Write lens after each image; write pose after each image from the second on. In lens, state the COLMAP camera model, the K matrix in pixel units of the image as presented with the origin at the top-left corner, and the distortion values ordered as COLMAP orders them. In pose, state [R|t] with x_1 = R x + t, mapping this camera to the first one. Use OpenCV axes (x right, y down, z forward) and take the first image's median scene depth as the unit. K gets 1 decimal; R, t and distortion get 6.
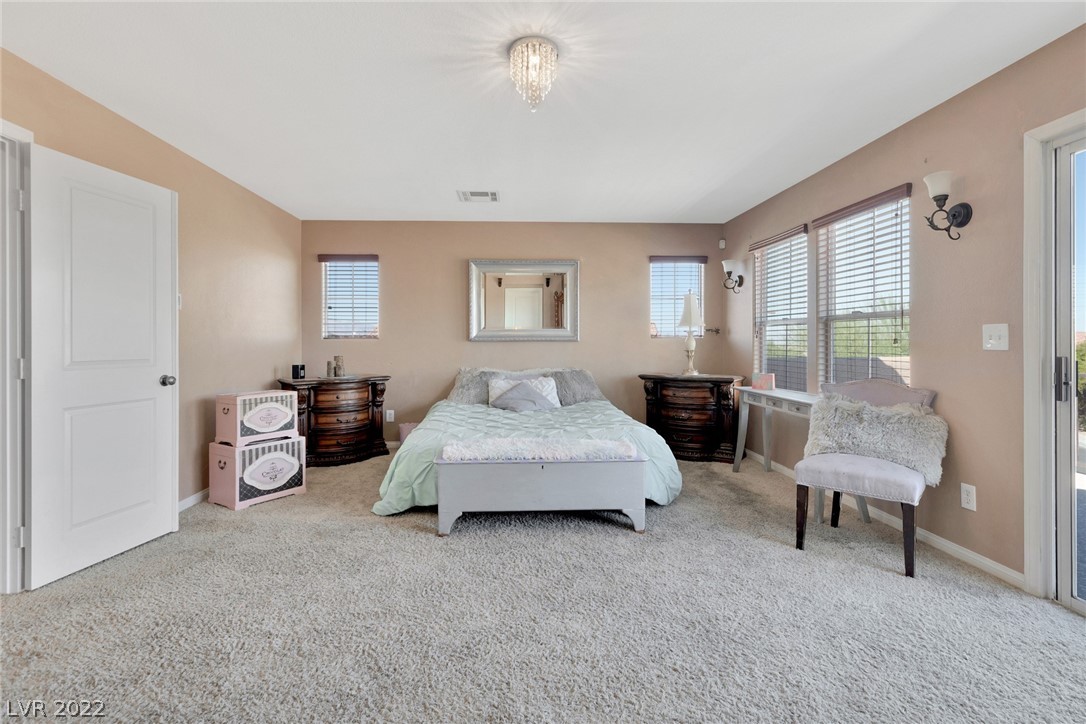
lens RADIAL K [[519.3, 0, 527.4], [0, 519.3, 353.6], [0, 0, 1]] dist [0.001322, 0.000251]
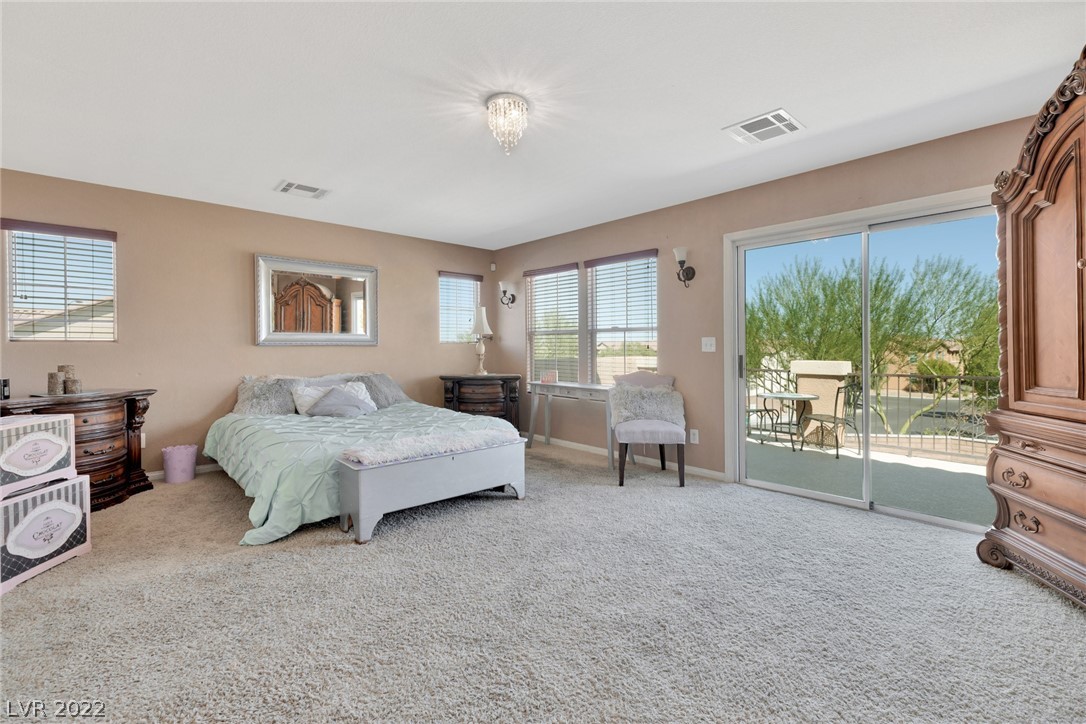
lens RADIAL K [[489.2, 0, 558.3], [0, 489.2, 359.6], [0, 0, 1]] dist [0.001302, 0.001464]
pose [[0.756341, -0.014483, 0.654017, -0.401839], [0.012876, 0.999891, 0.007252, 0.000507], [-0.654051, 0.002936, 0.756445, 0.043994]]
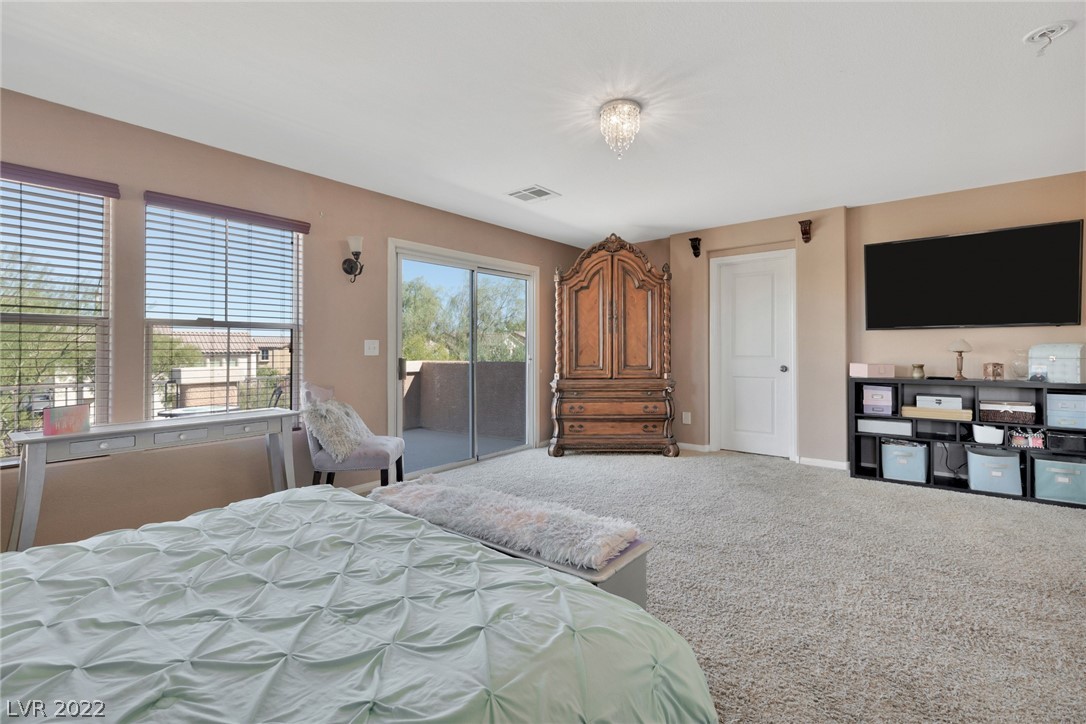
lens RADIAL K [[489.2, 0, 544.5], [0, 489.2, 341.4], [0, 0, 1]] dist [0.001302, 0.001464]
pose [[-0.757408, 0.018418, 0.652682, -0.367403], [0.022865, 0.999737, -0.001677, -0.025177], [-0.652542, 0.013653, -0.757630, 1.237239]]
